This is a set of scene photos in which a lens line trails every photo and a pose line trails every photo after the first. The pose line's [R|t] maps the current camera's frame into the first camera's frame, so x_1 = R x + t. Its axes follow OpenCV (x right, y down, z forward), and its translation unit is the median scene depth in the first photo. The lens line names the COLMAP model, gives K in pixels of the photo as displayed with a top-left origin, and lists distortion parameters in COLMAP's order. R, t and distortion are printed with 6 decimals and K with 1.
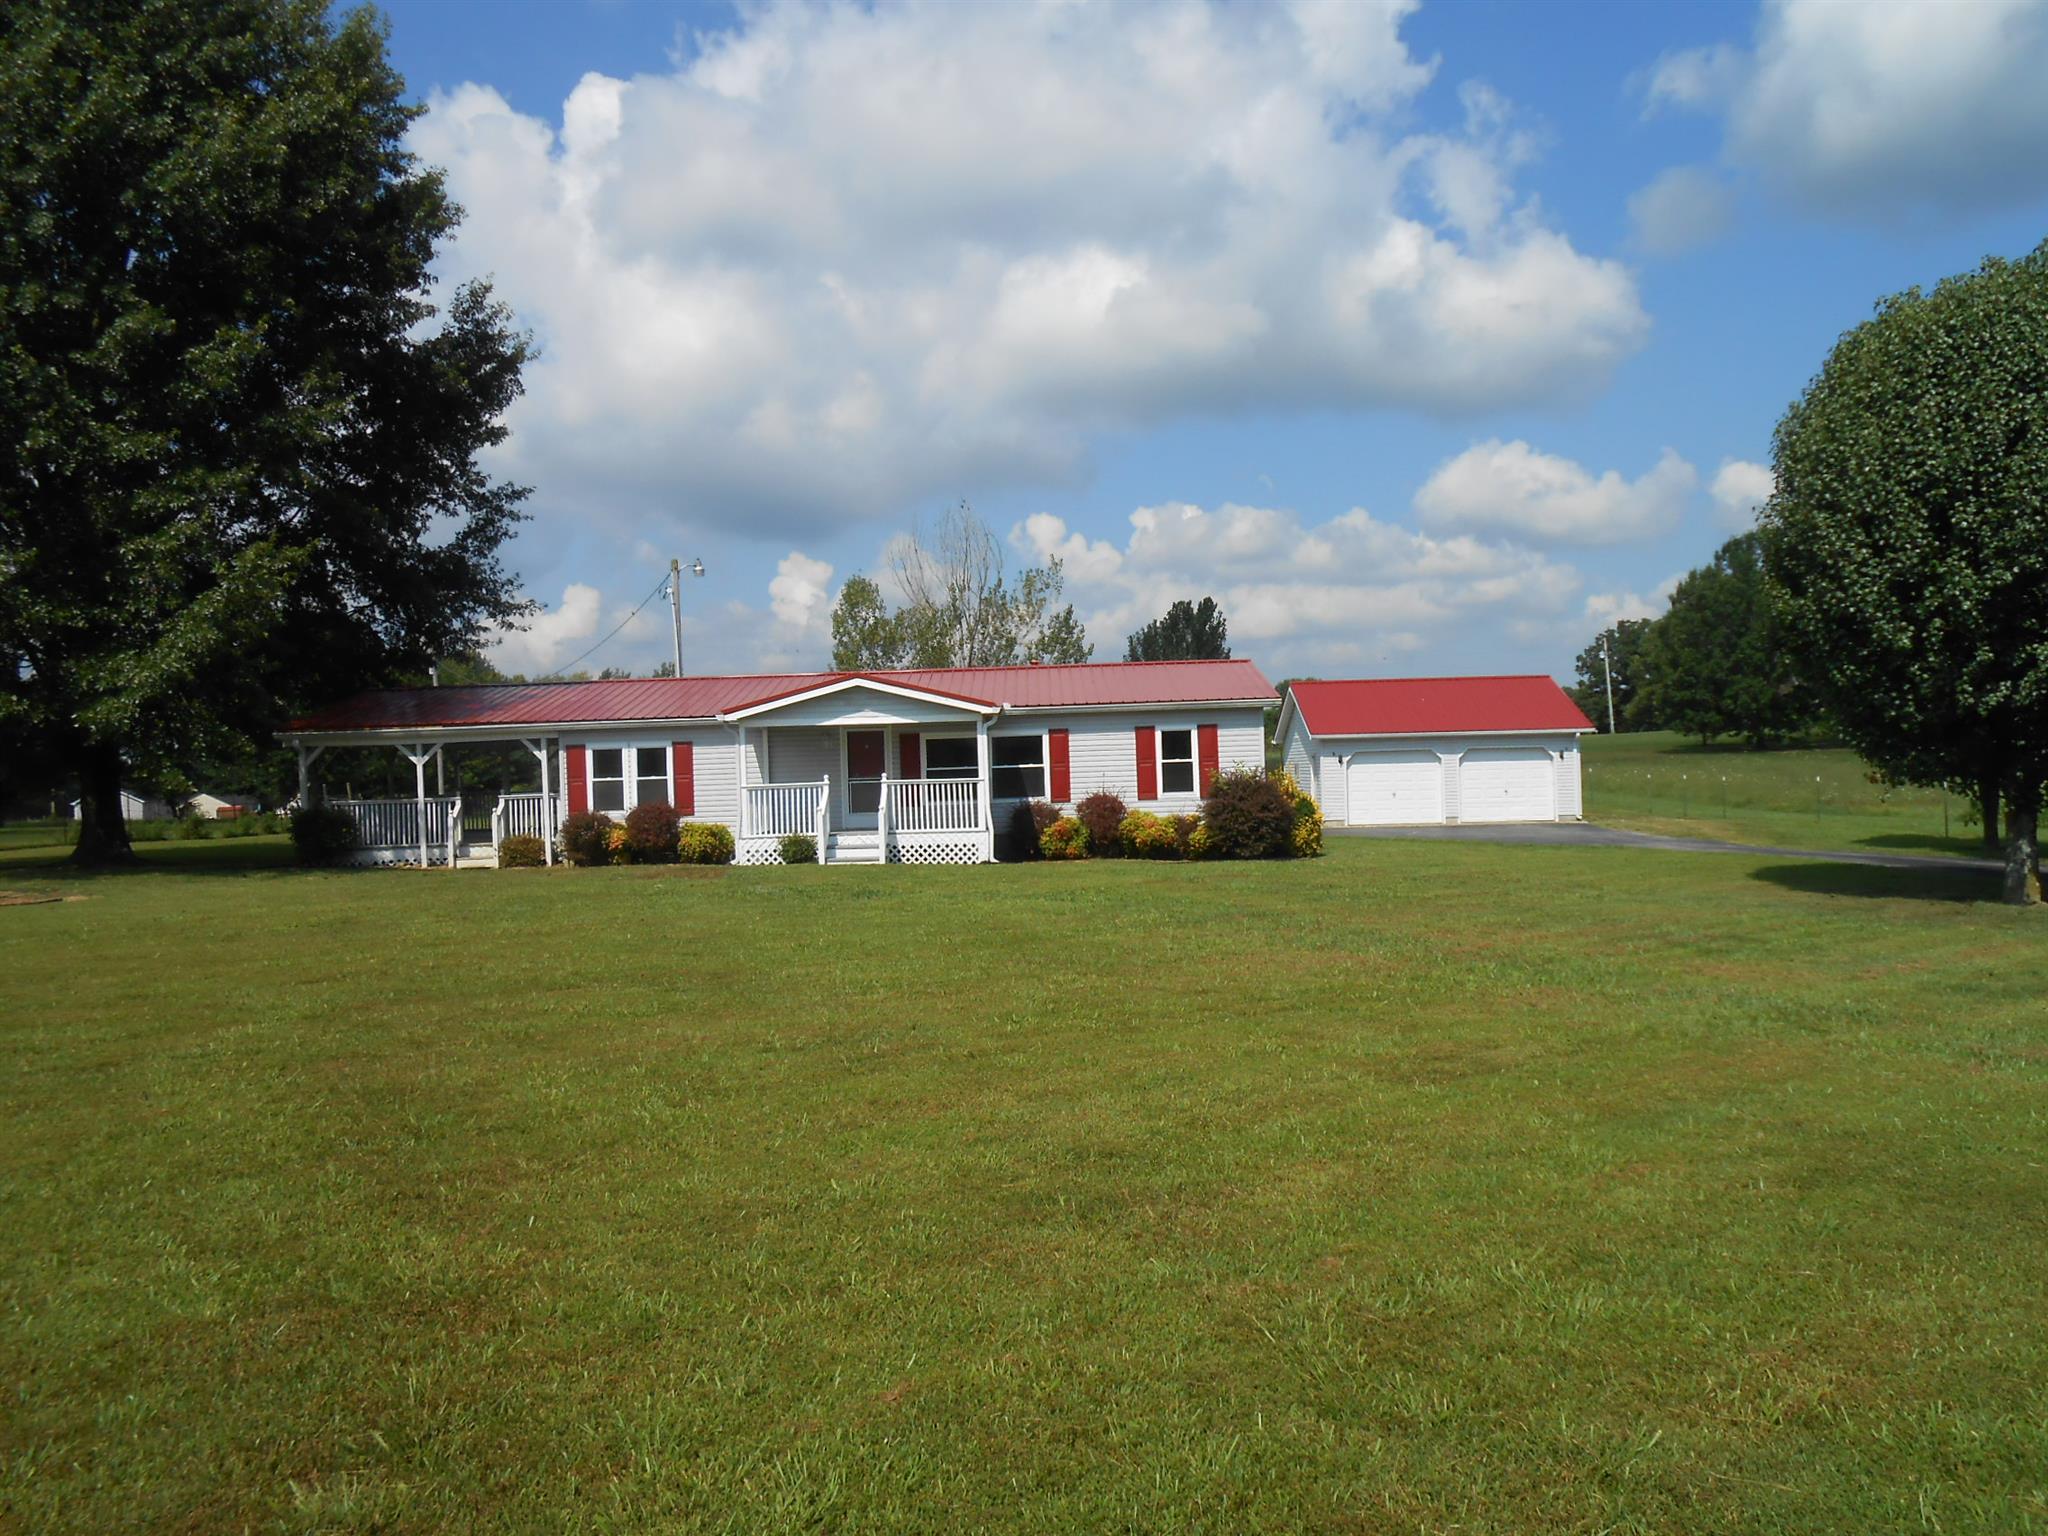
lens RADIAL K [[1590.4, 0, 1023.6], [0, 1590.4, 729.7], [0, 0, 1]] dist [-0.008078, 0.036183]
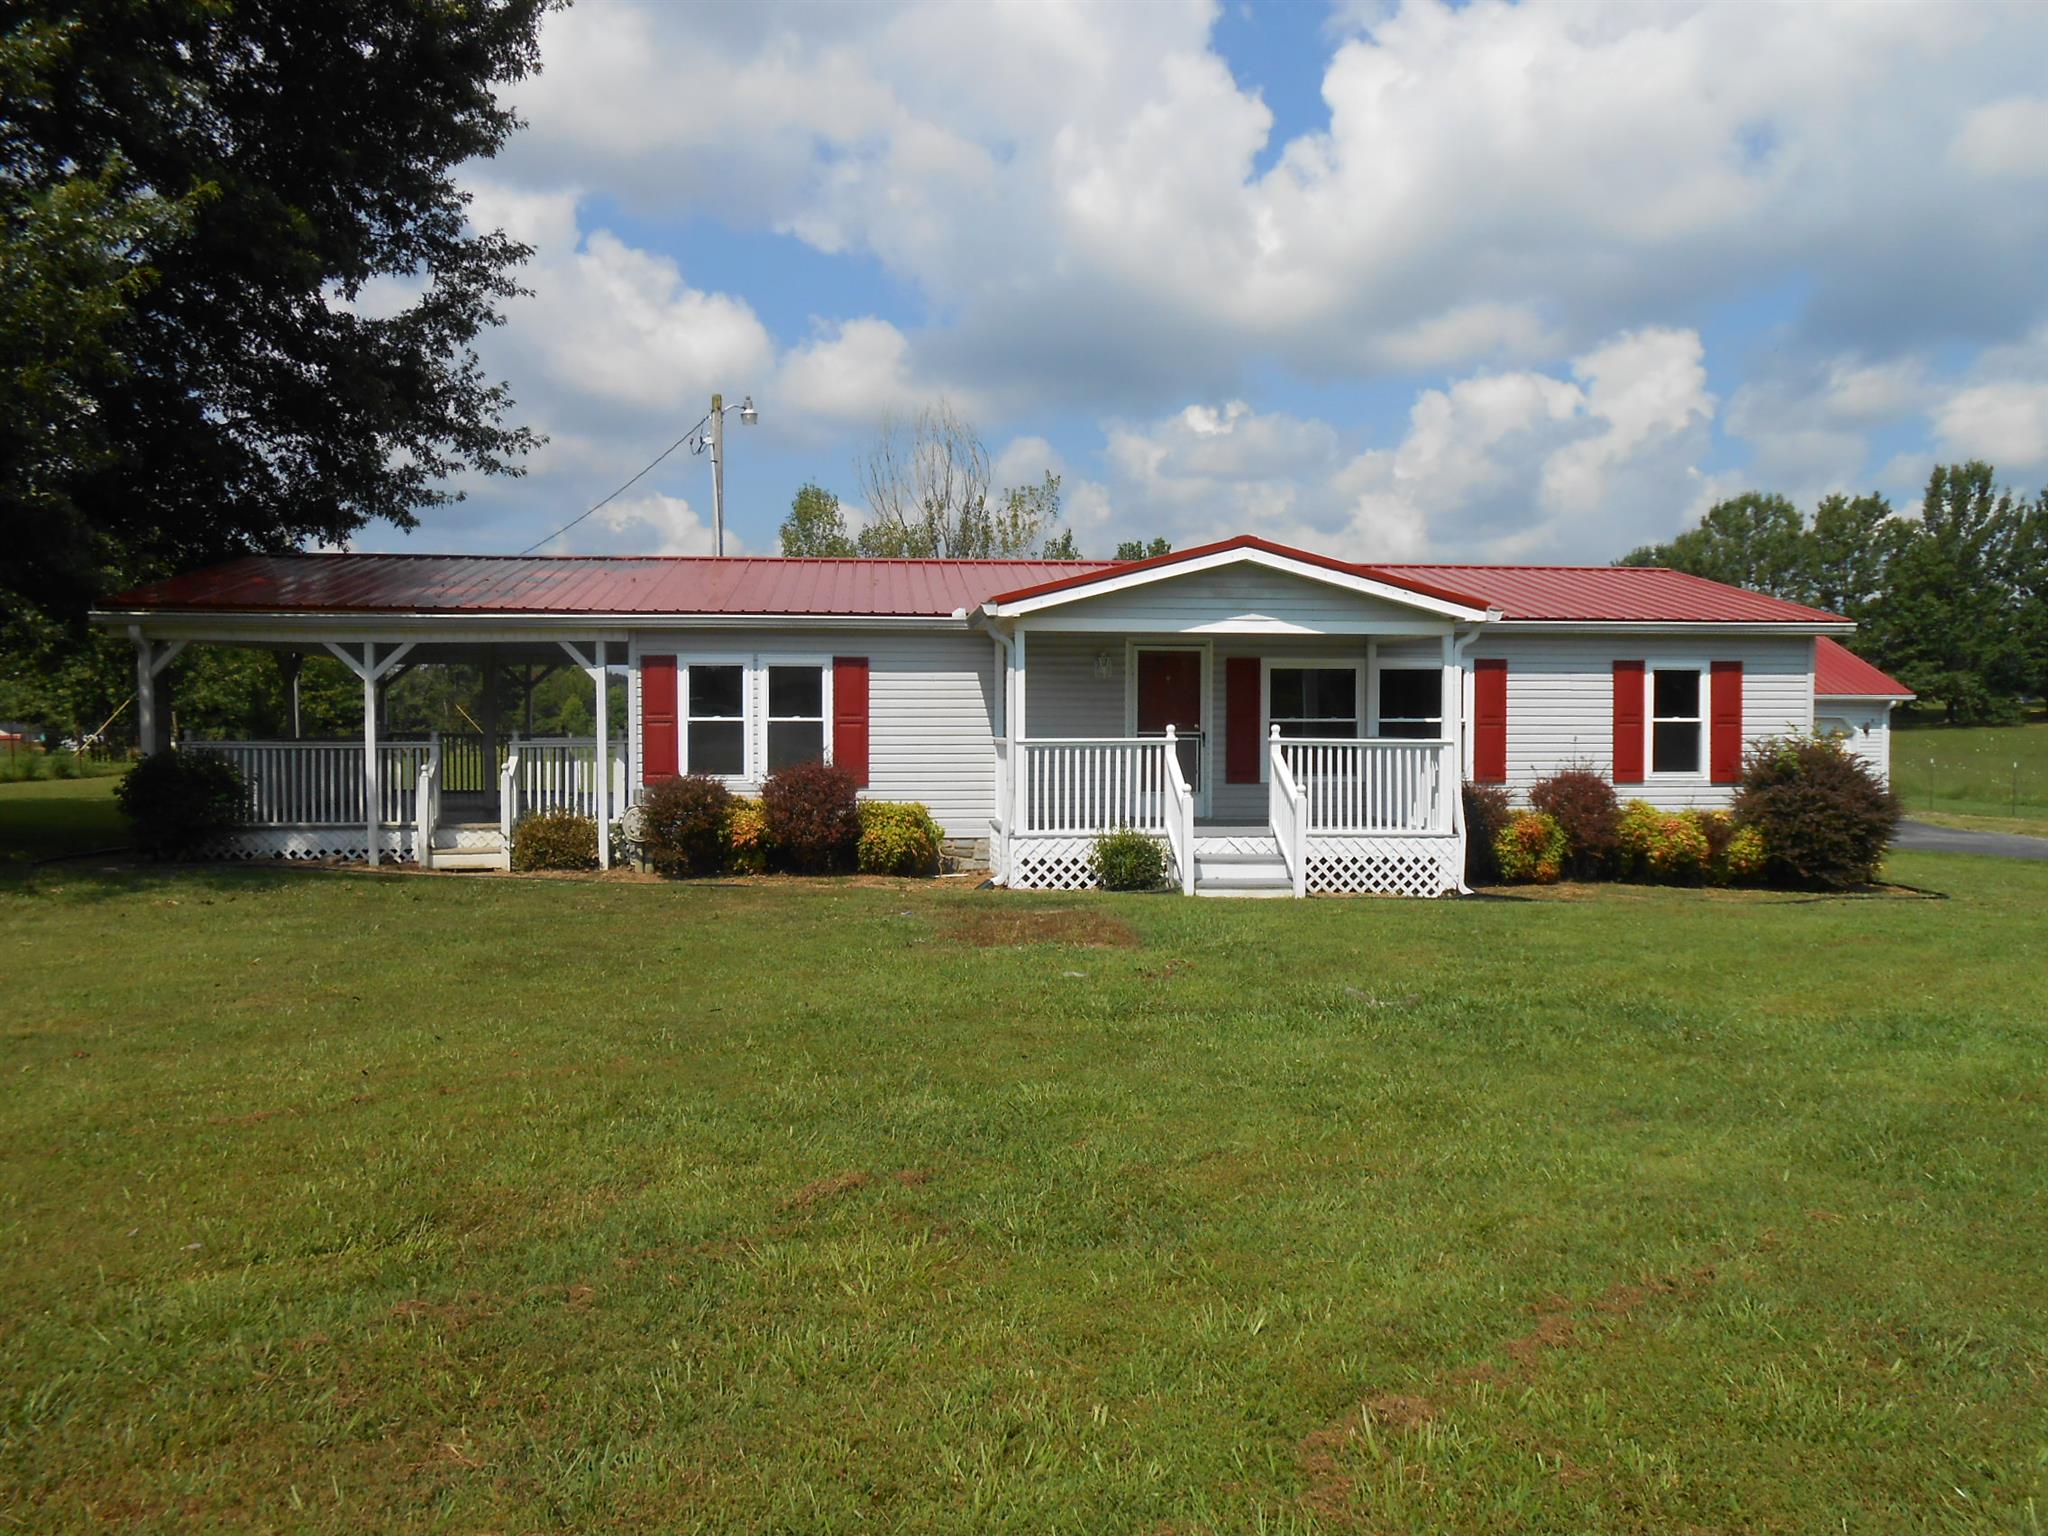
lens RADIAL K [[1590.4, 0, 1023.6], [0, 1590.4, 729.7], [0, 0, 1]] dist [-0.008078, 0.036183]
pose [[0.993969, 0.032695, 0.104676, -0.211828], [-0.035590, 0.999031, 0.025904, 0.016398], [-0.103728, -0.029474, 0.994169, 0.427095]]
